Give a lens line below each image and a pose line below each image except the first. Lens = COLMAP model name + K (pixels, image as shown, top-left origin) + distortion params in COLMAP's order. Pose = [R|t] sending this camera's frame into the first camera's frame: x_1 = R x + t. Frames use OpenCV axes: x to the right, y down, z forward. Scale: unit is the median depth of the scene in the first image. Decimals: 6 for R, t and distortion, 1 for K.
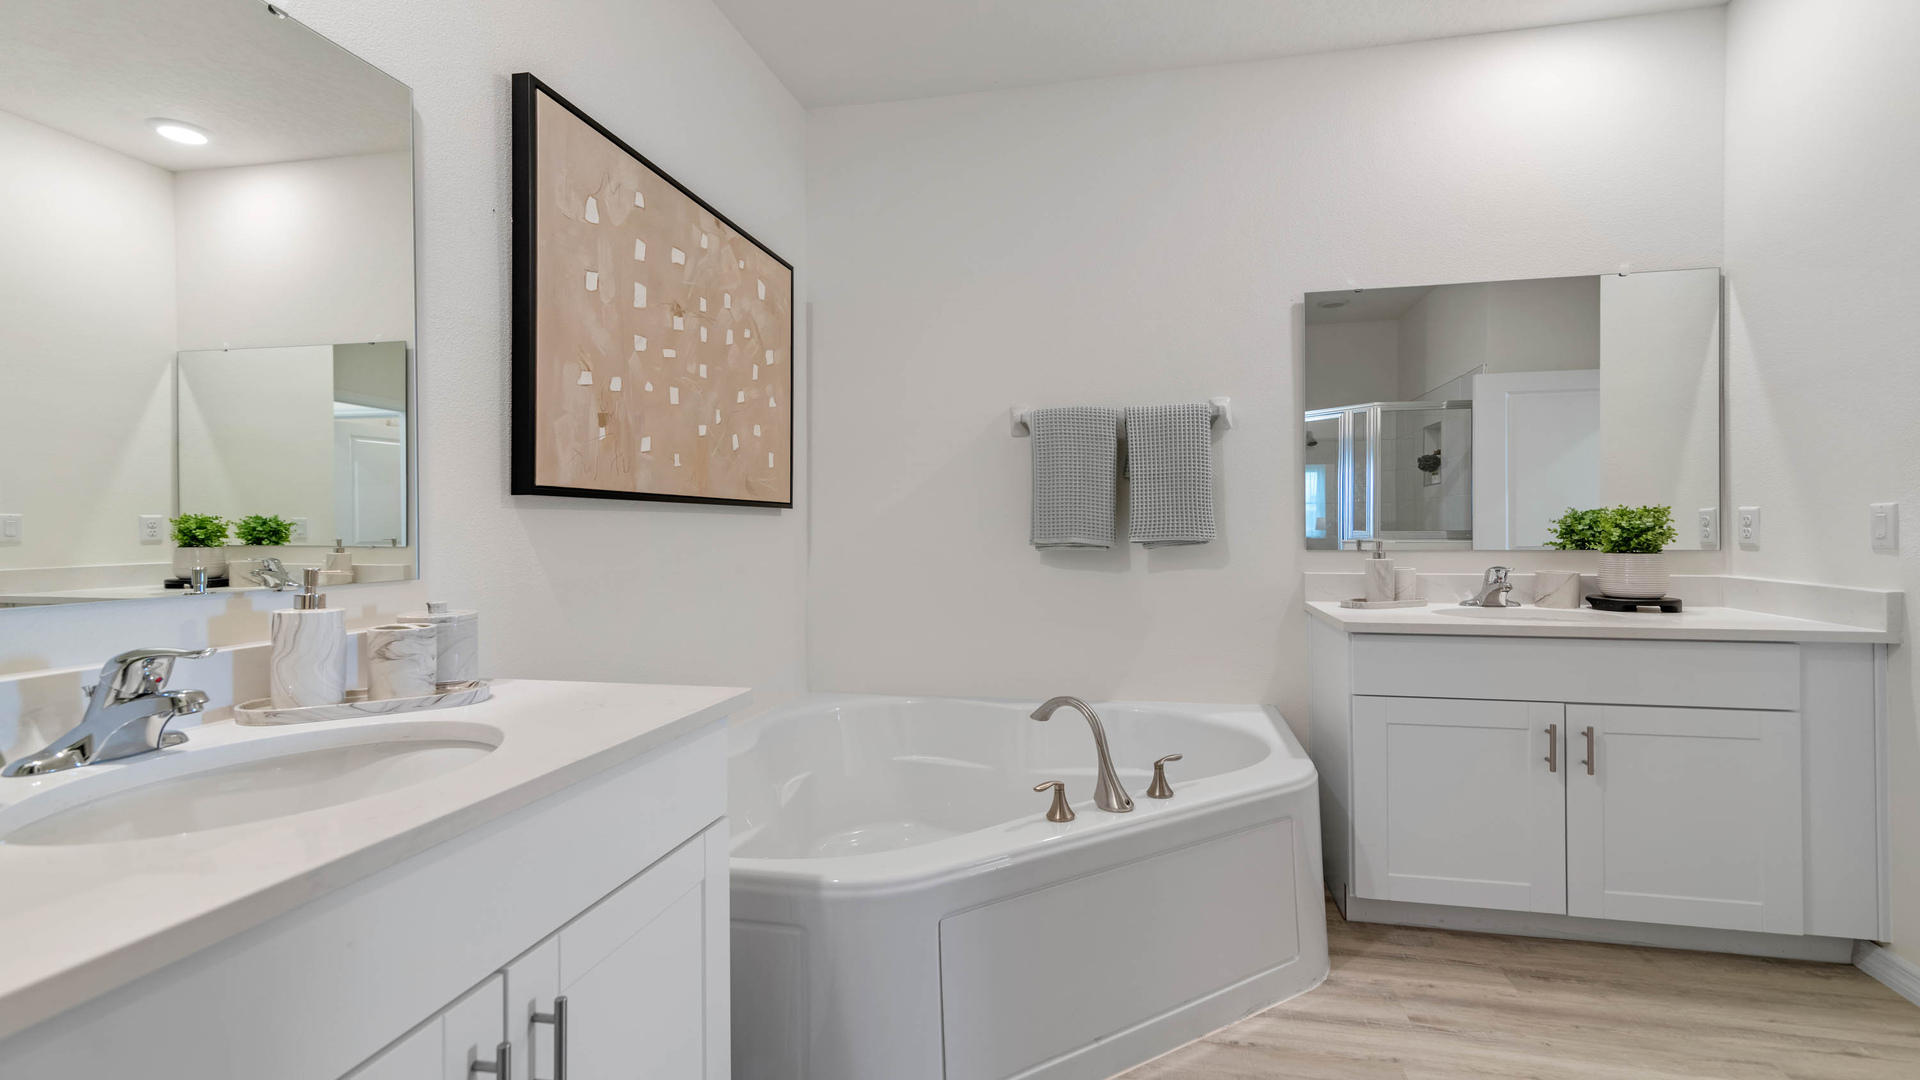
lens RADIAL K [[875.9, 0, 956.2], [0, 875.9, 509.9], [0, 0, 1]] dist [0.011424, -0.000080]
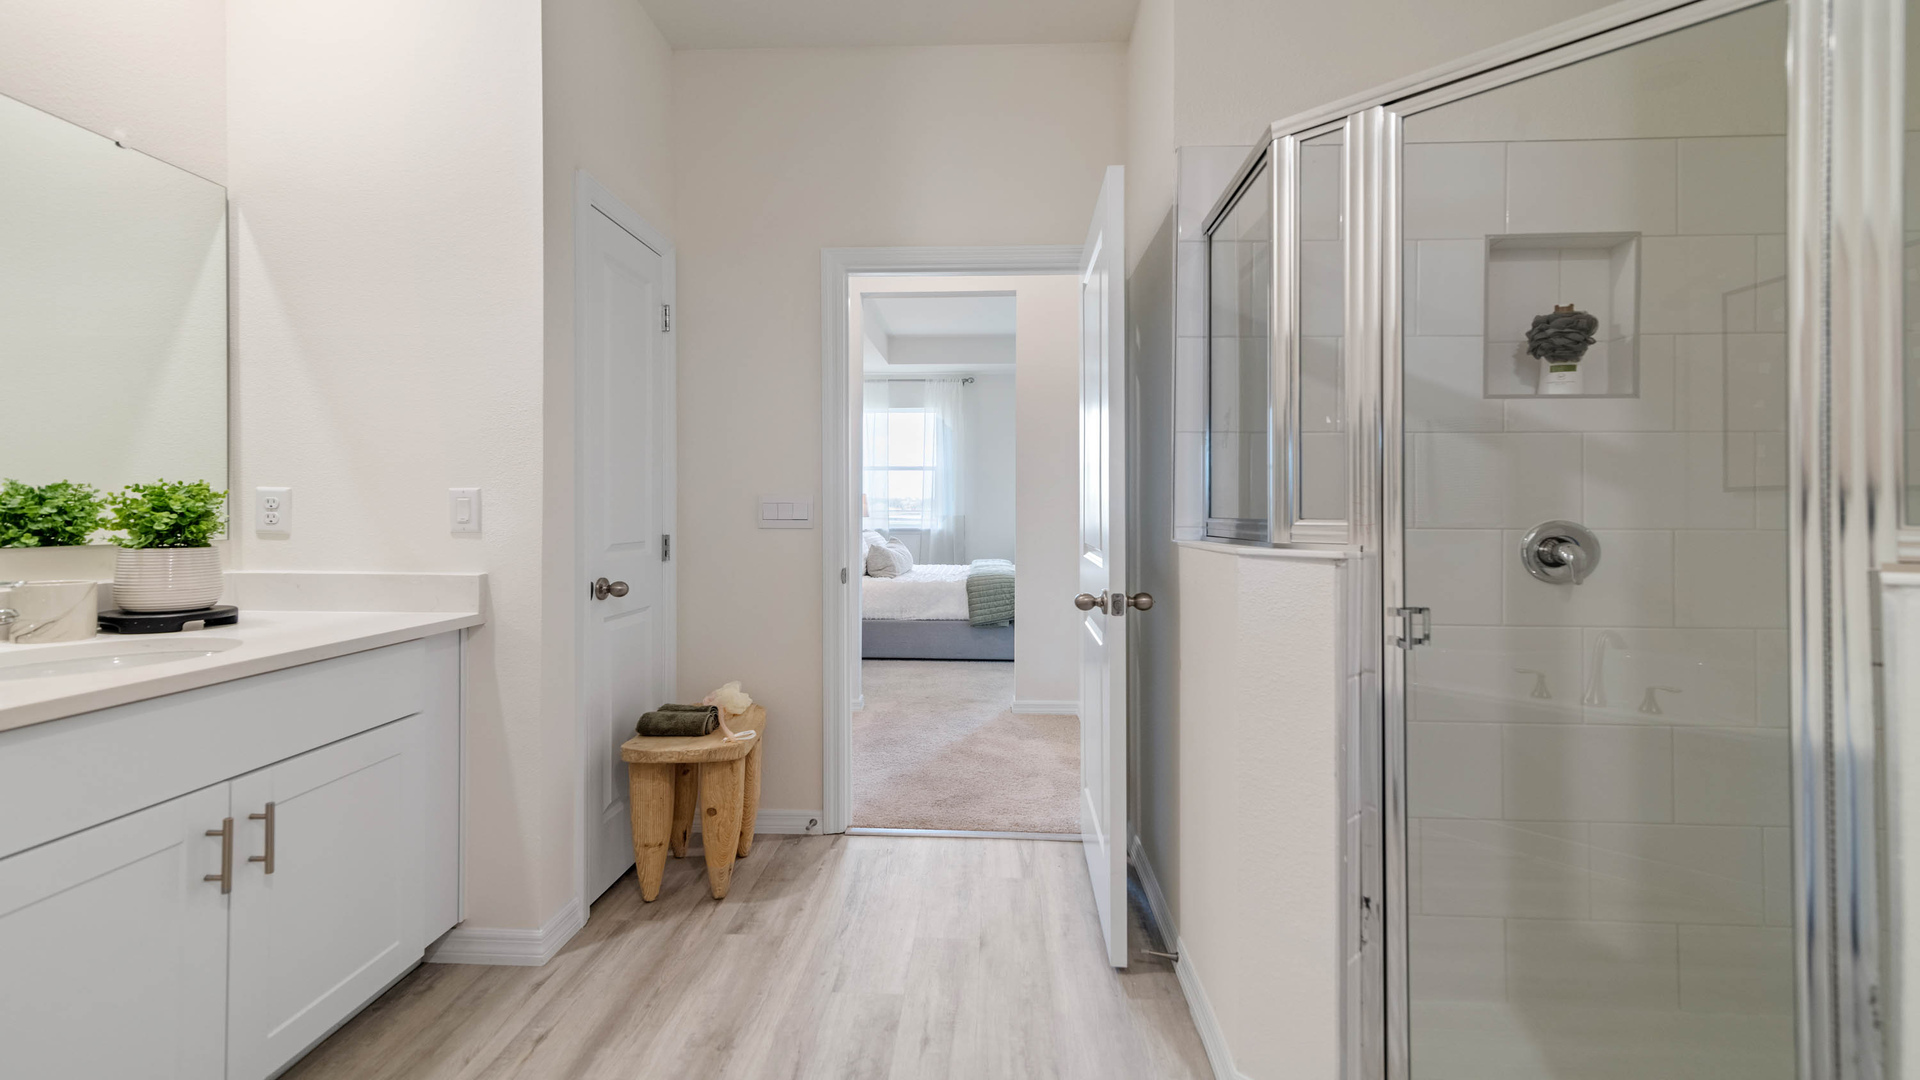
lens RADIAL K [[875.9, 0, 956.2], [0, 875.9, 509.9], [0, 0, 1]] dist [0.011424, -0.000080]
pose [[-0.168603, 0.007700, 0.985654, -0.041658], [-0.019510, 0.999748, -0.011147, 0.017992], [-0.985491, -0.021110, -0.168410, 0.613168]]
